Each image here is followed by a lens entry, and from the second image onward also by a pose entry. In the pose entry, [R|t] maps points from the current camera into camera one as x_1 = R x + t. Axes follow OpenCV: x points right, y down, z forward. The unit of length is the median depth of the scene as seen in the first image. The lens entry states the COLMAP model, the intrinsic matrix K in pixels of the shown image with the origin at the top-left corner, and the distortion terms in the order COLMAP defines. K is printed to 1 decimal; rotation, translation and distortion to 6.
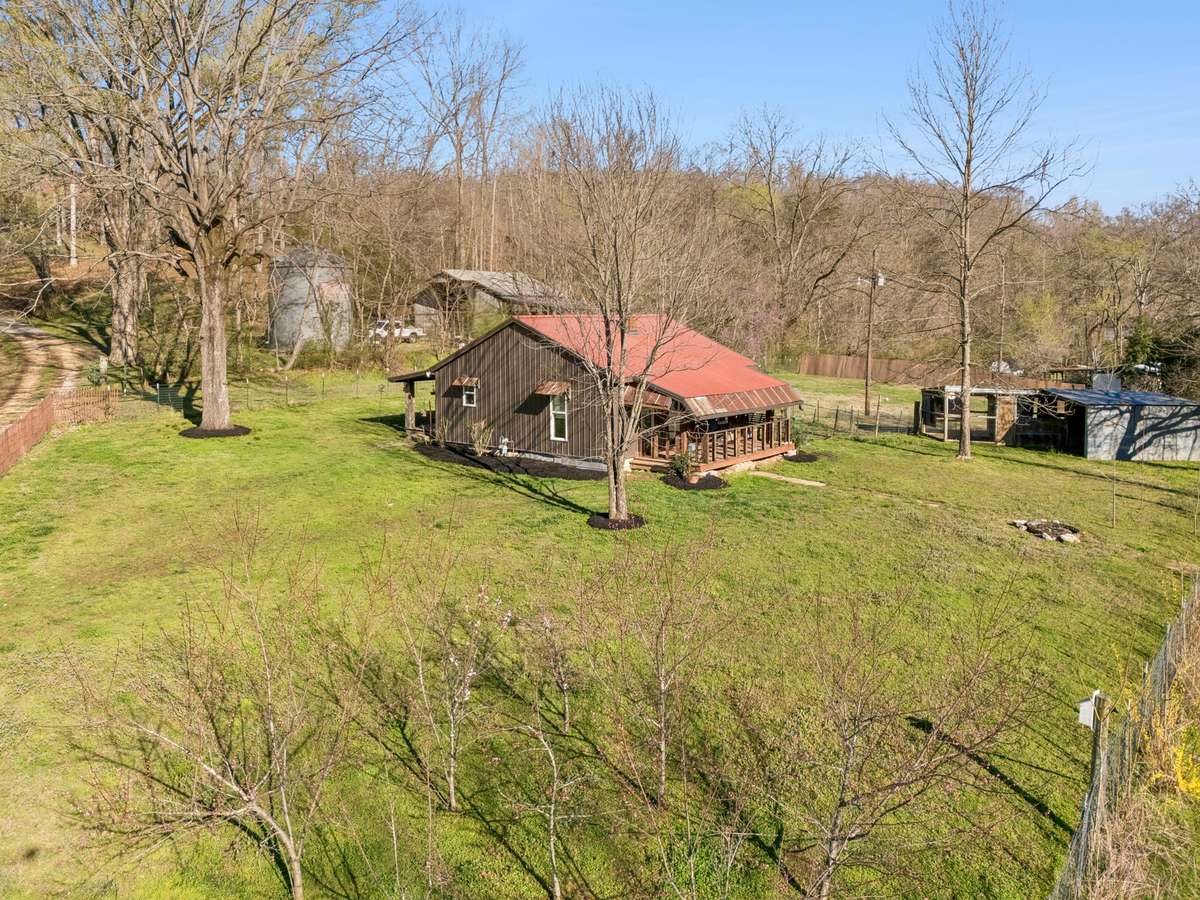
lens RADIAL K [[904.7, 0, 598.8], [0, 904.7, 380.7], [0, 0, 1]] dist [0.112238, -0.108690]
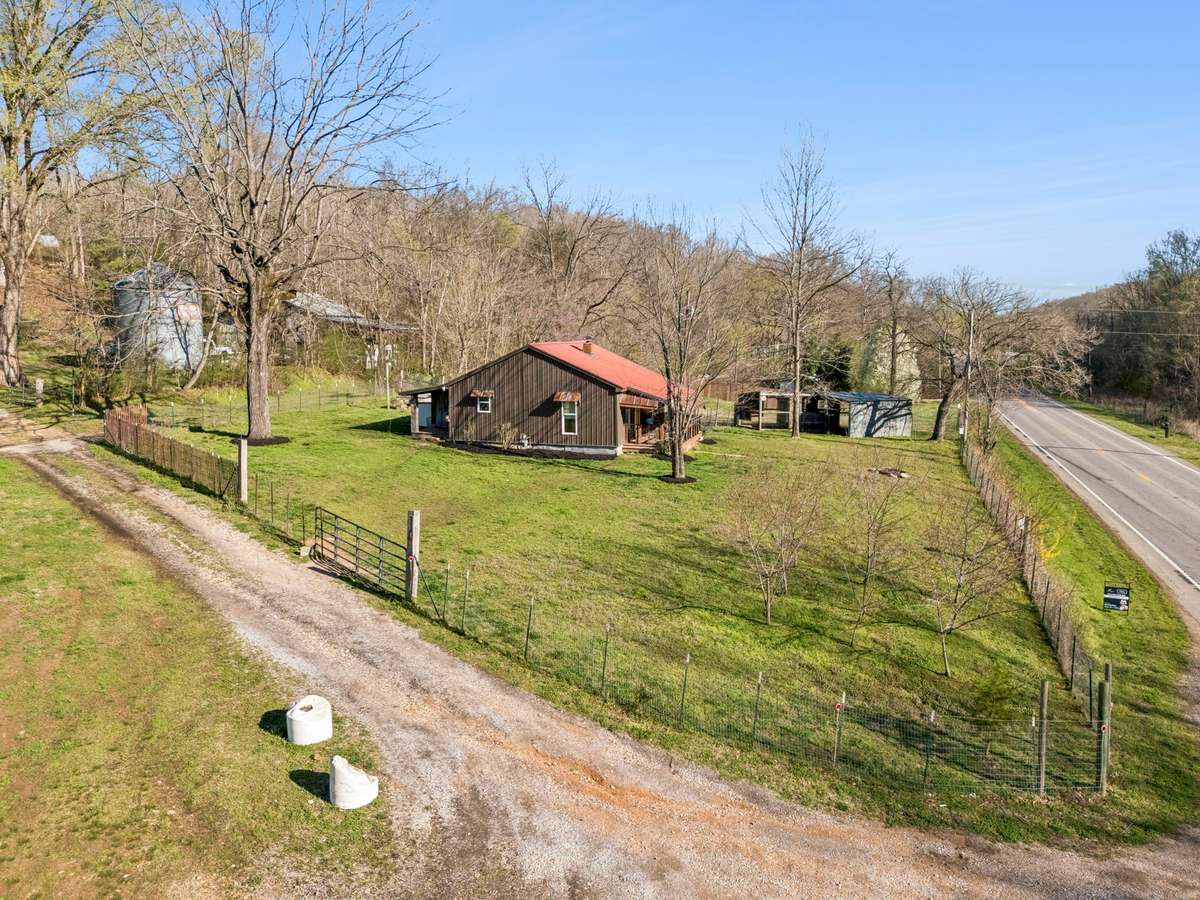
lens RADIAL K [[892.1, 0, 600.0], [0, 892.1, 450.0], [0, 0, 1]] dist [0.035808, 0.001521]
pose [[0.930877, -0.042380, 0.362866, -0.390913], [0.020172, 0.997696, 0.064776, 0.001904], [-0.364775, -0.052978, 0.929587, -0.220589]]
